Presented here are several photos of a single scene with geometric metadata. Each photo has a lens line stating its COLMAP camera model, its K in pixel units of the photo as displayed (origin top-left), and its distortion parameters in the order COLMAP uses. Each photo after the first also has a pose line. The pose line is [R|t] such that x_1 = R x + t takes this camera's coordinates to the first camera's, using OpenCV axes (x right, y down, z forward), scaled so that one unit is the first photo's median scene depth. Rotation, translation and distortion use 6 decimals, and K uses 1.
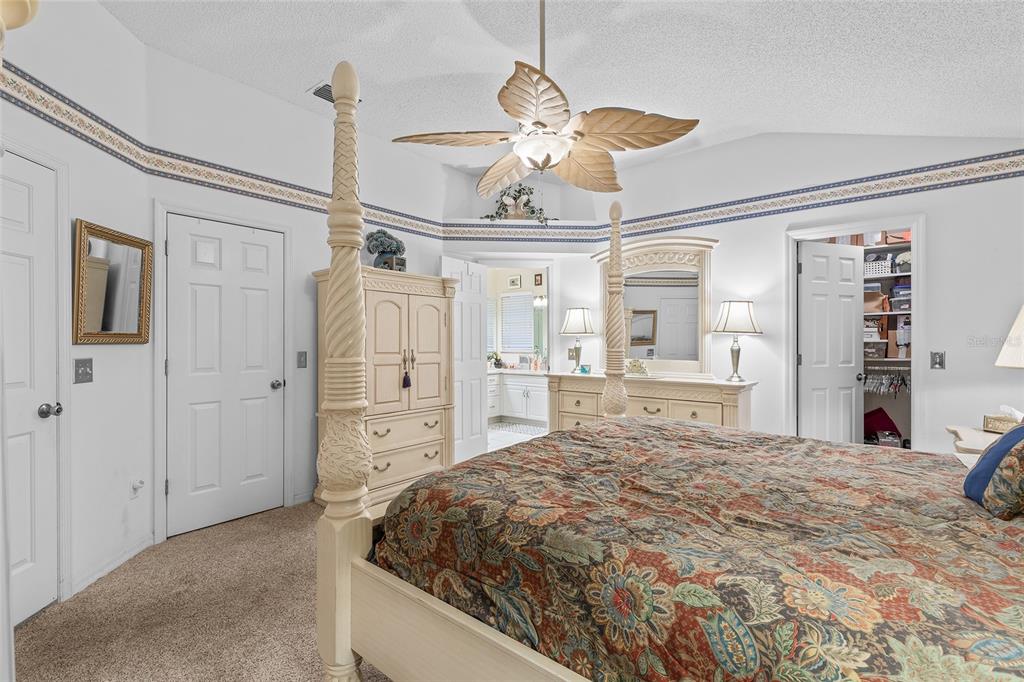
lens RADIAL K [[468.8, 0, 517.4], [0, 468.8, 339.1], [0, 0, 1]] dist [-0.004303, -0.000529]
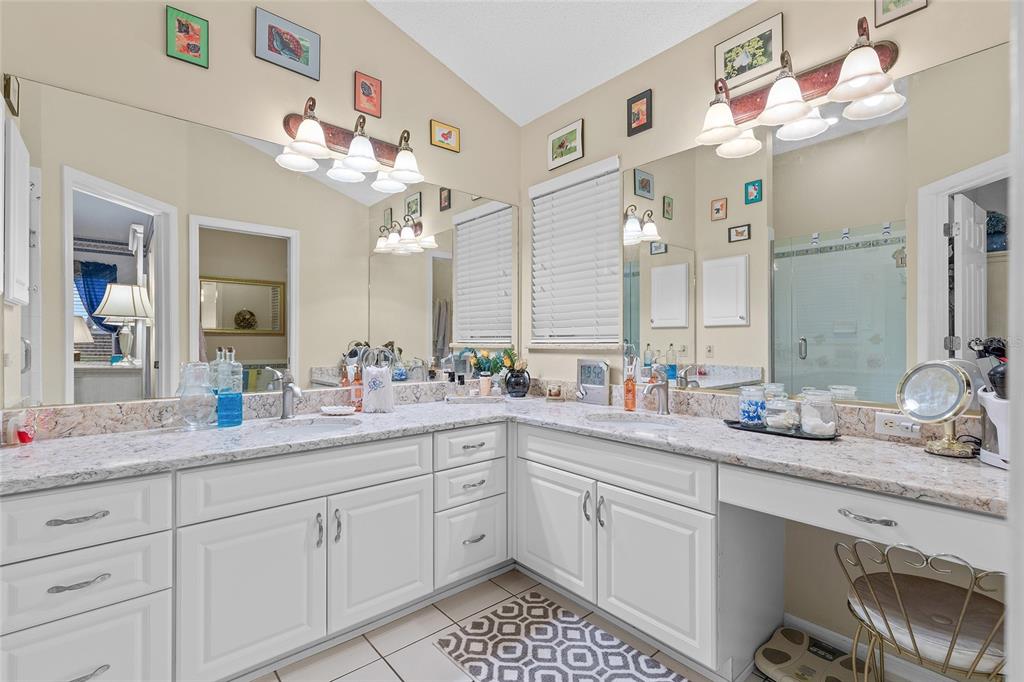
lens RADIAL K [[468.8, 0, 509.8], [0, 468.8, 344.1], [0, 0, 1]] dist [-0.004303, -0.000529]
pose [[0.981630, 0.002405, -0.190778, 0.019786], [-0.002550, 0.999997, -0.000516, 0.024360], [0.190776, 0.000993, 0.981633, 0.672866]]
